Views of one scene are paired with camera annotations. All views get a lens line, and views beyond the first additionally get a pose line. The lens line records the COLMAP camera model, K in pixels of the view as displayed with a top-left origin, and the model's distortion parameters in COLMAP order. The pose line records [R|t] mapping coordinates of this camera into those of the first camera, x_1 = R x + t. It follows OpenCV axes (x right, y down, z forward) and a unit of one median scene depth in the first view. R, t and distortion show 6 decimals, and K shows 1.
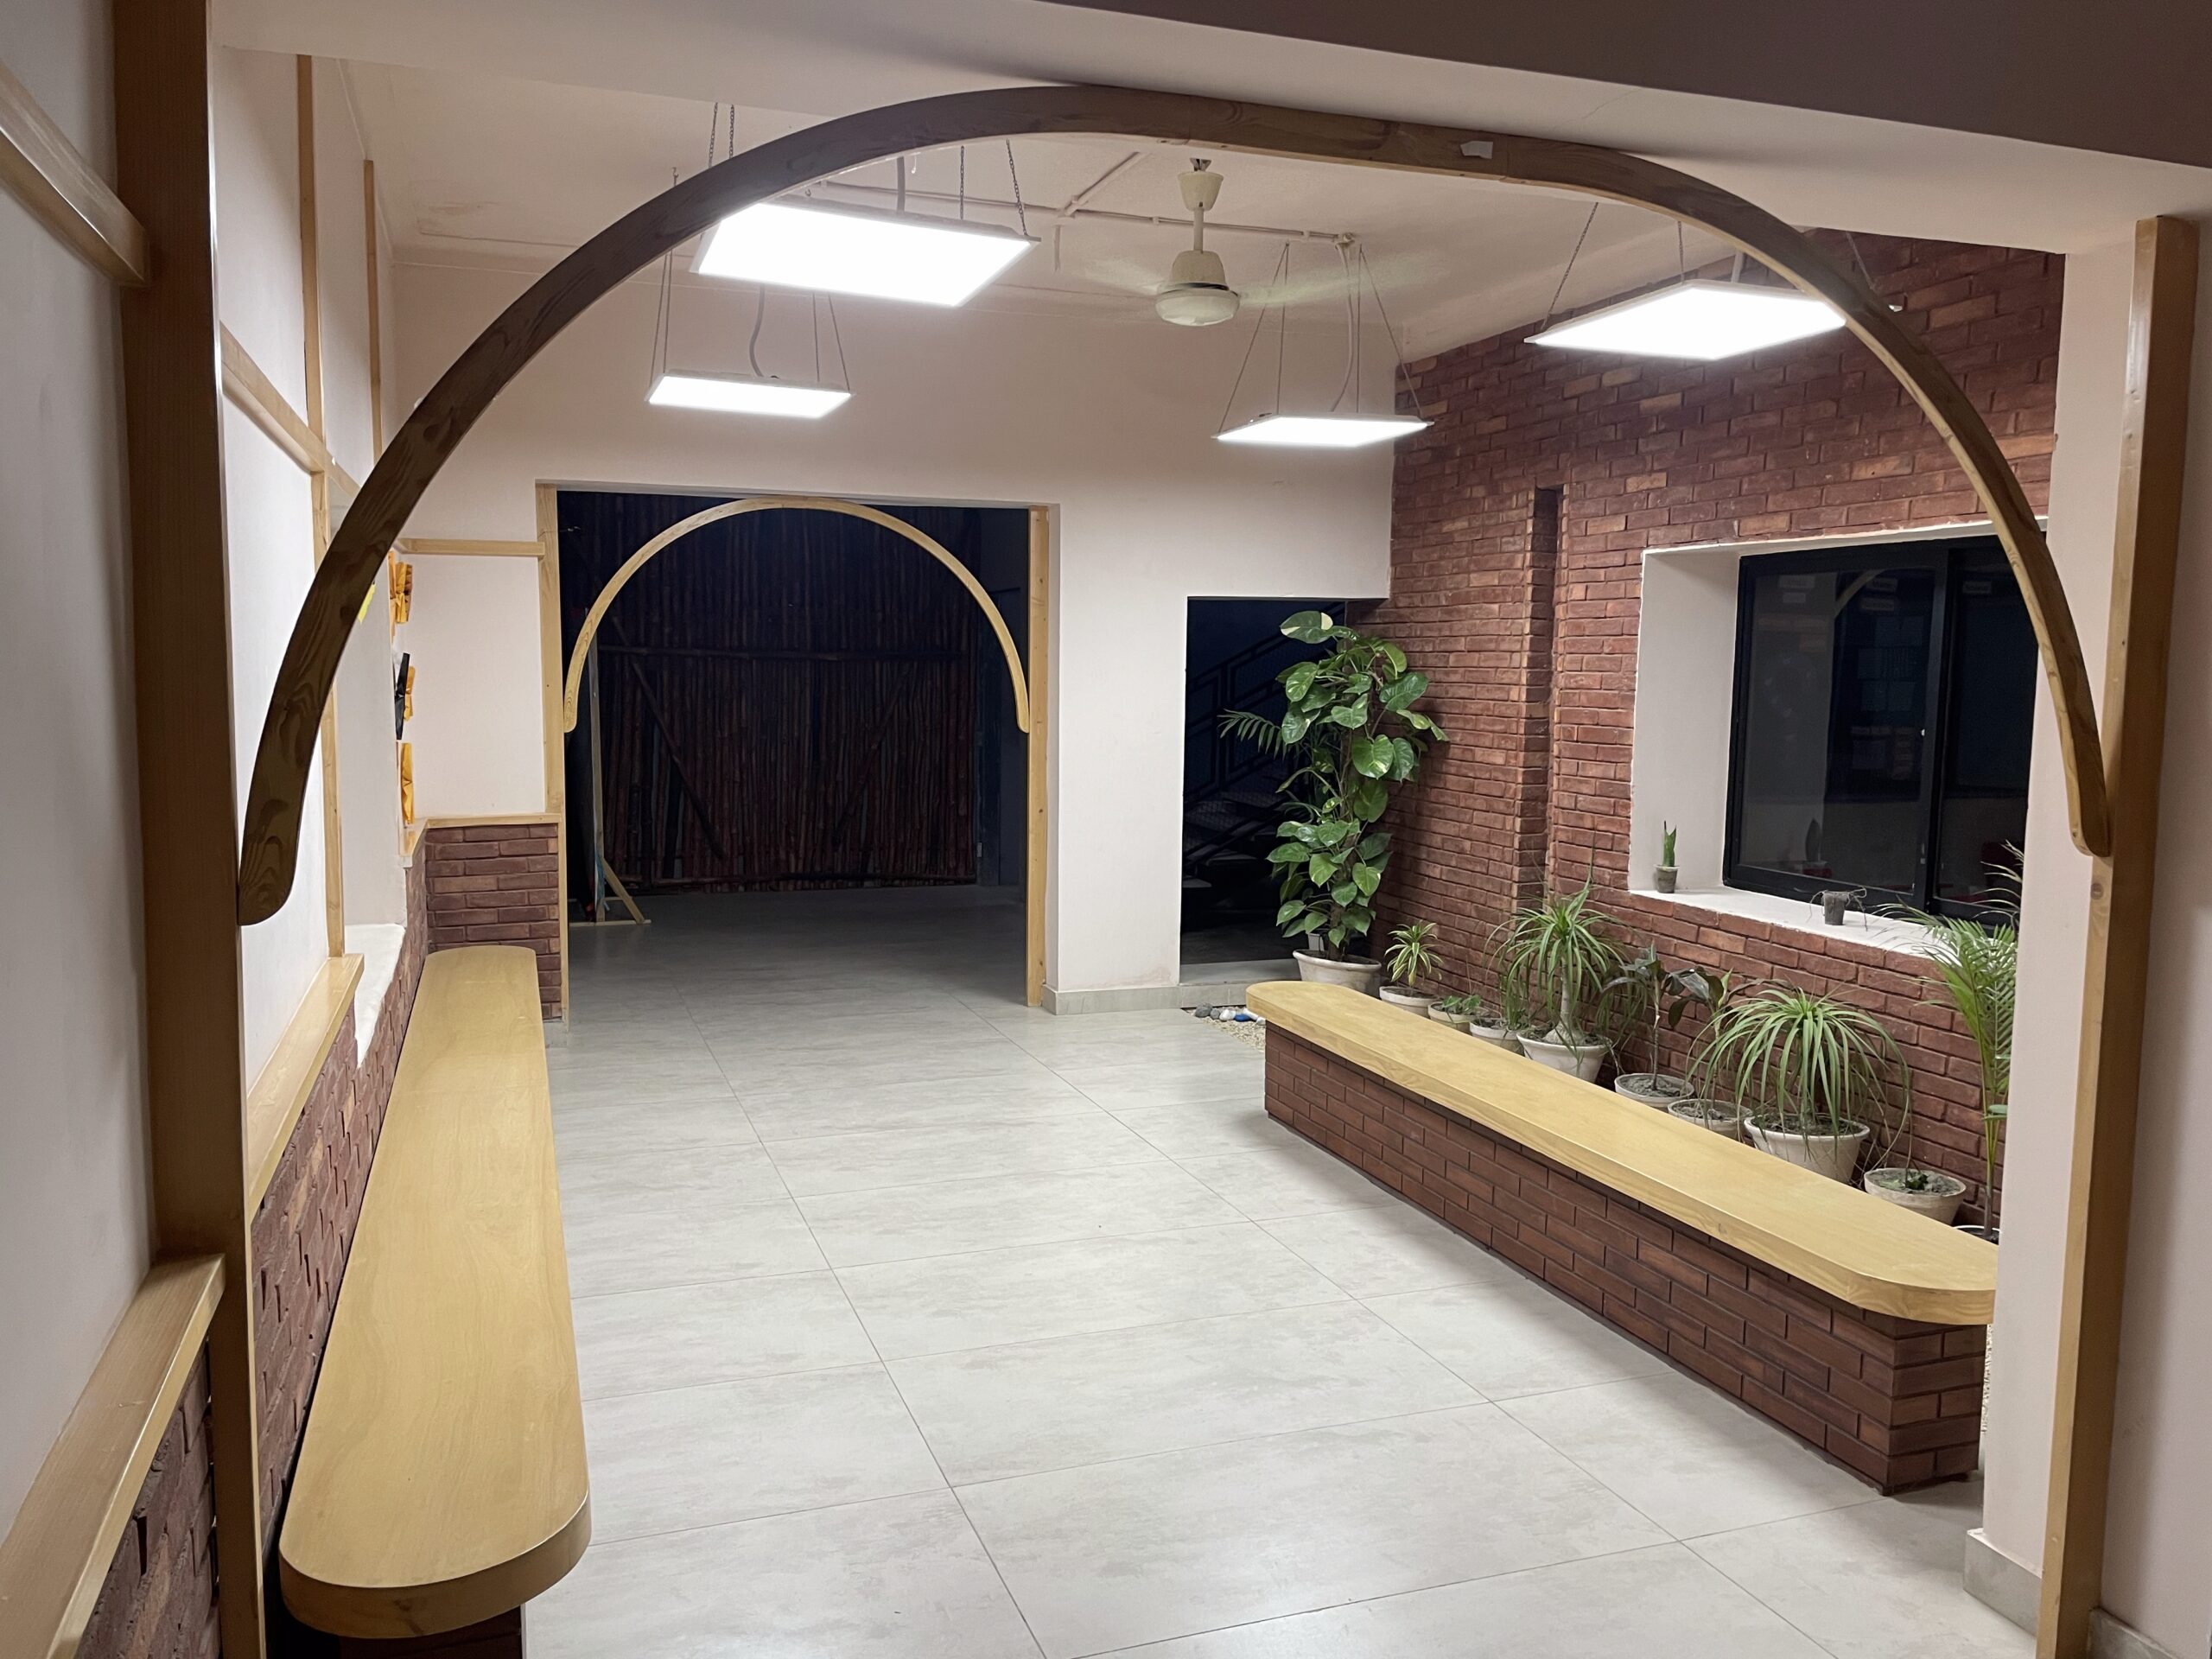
lens RADIAL K [[1679.2, 0, 1103.1], [0, 1679.2, 837.6], [0, 0, 1]] dist [0.001938, -0.000513]
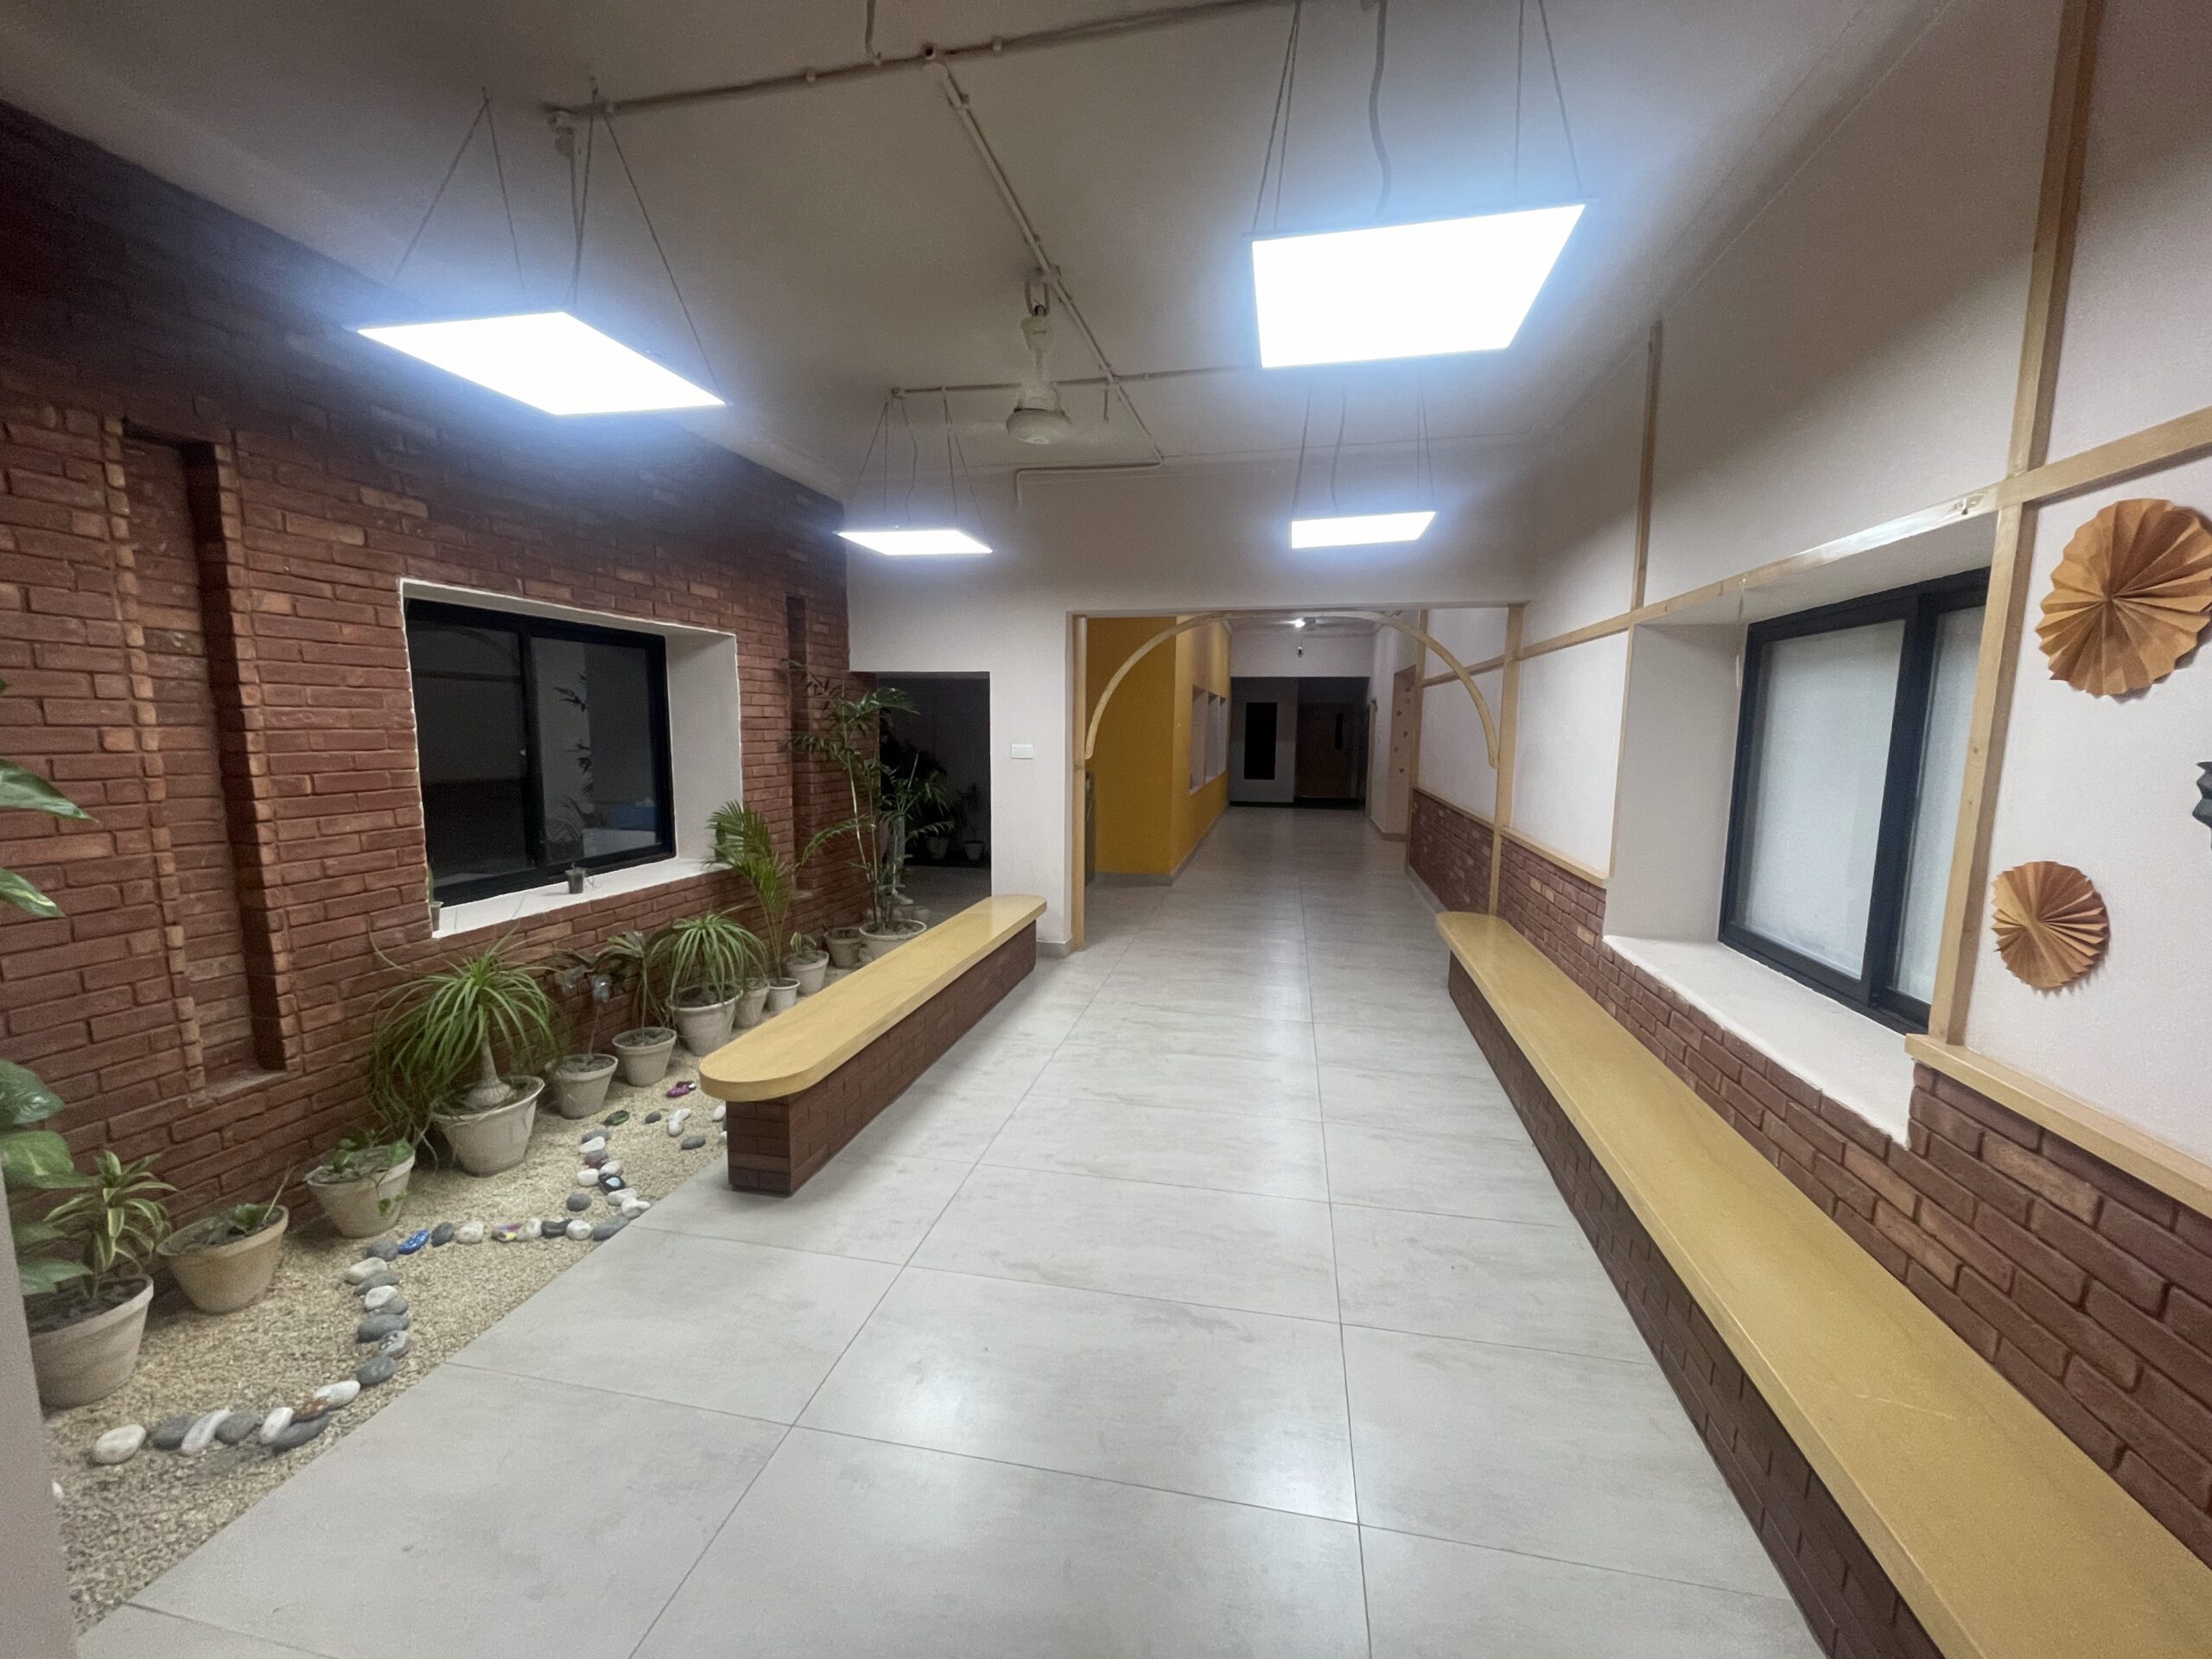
lens RADIAL K [[891.1, 0, 1101.2], [0, 891.1, 825.7], [0, 0, 1]] dist [0.001610, 0.000288]
pose [[-0.853150, -0.085993, 0.514529, -0.270684], [0.027740, 0.977446, 0.209356, -0.126764], [-0.520927, 0.192885, -0.831523, 1.211447]]
